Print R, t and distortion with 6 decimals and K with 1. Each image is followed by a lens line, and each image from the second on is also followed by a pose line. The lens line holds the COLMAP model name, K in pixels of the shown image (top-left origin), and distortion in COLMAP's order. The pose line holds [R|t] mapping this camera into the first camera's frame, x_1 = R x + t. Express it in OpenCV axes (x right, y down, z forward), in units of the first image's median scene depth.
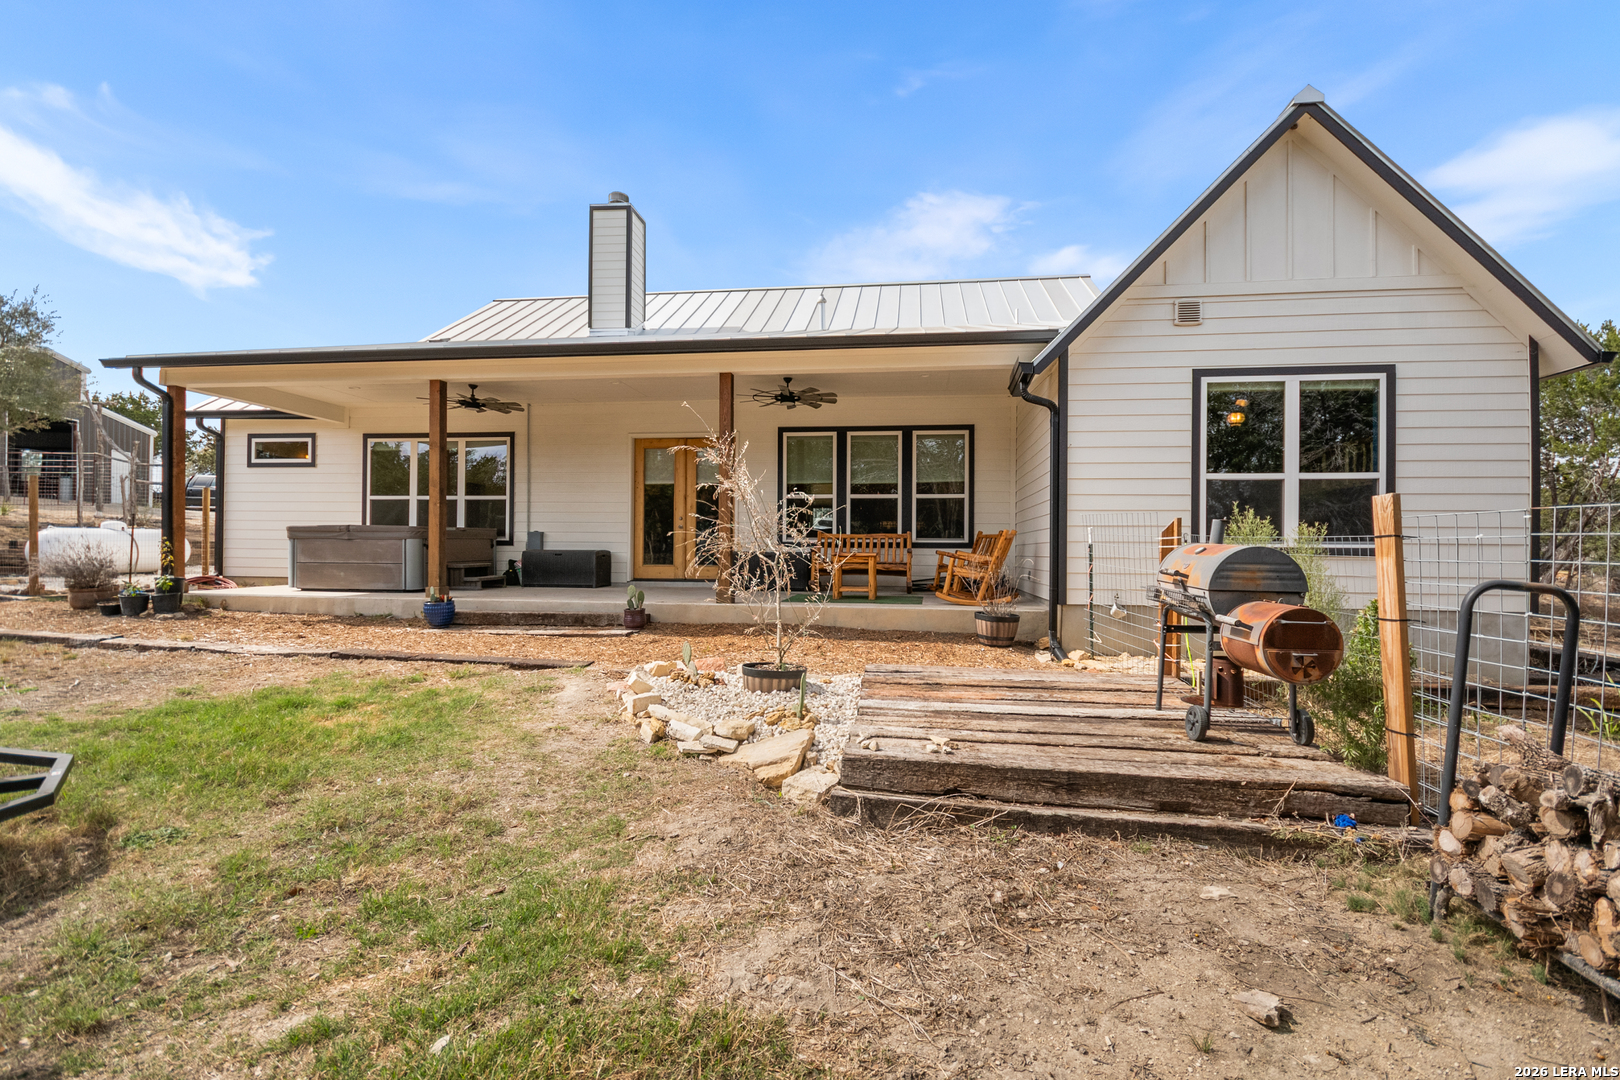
lens RADIAL K [[726.6, 0, 809.2], [0, 726.6, 542.4], [0, 0, 1]] dist [0.013995, -0.011347]
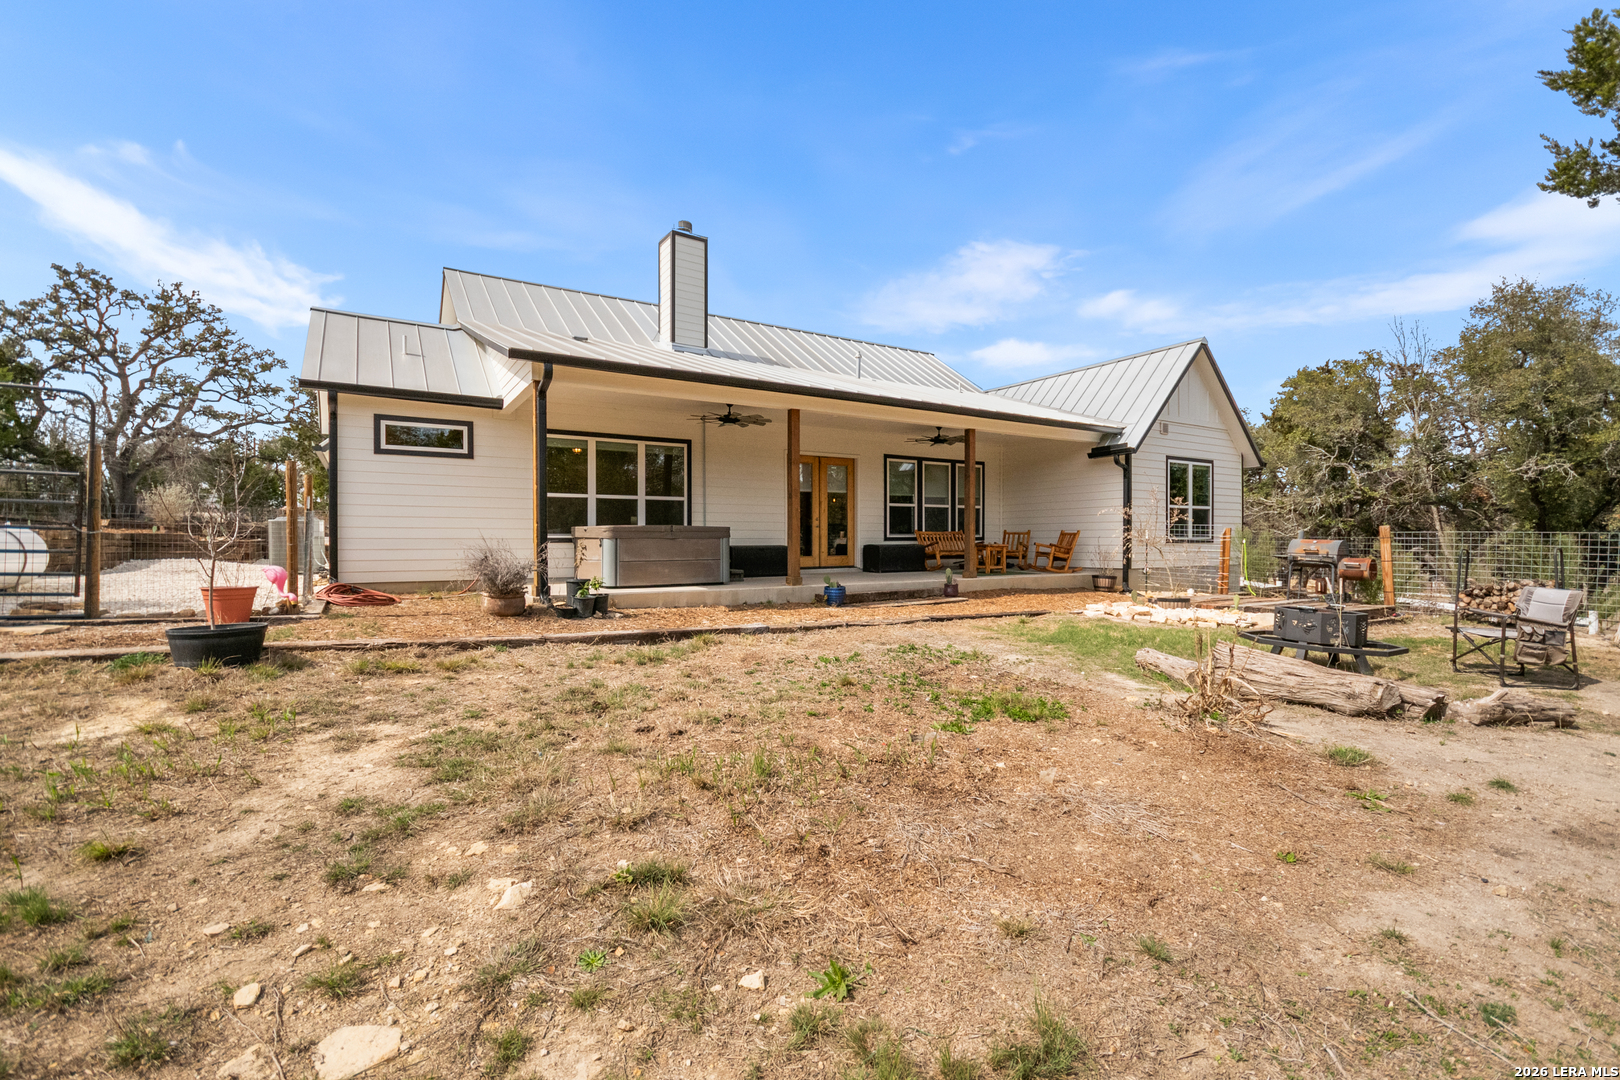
lens RADIAL K [[726.6, 0, 809.2], [0, 726.6, 533.0], [0, 0, 1]] dist [0.013995, -0.011347]
pose [[0.762122, -0.004316, 0.647419, -1.017578], [0.003673, 0.999991, 0.002342, -0.012360], [-0.647423, 0.000593, 0.762131, 0.035296]]
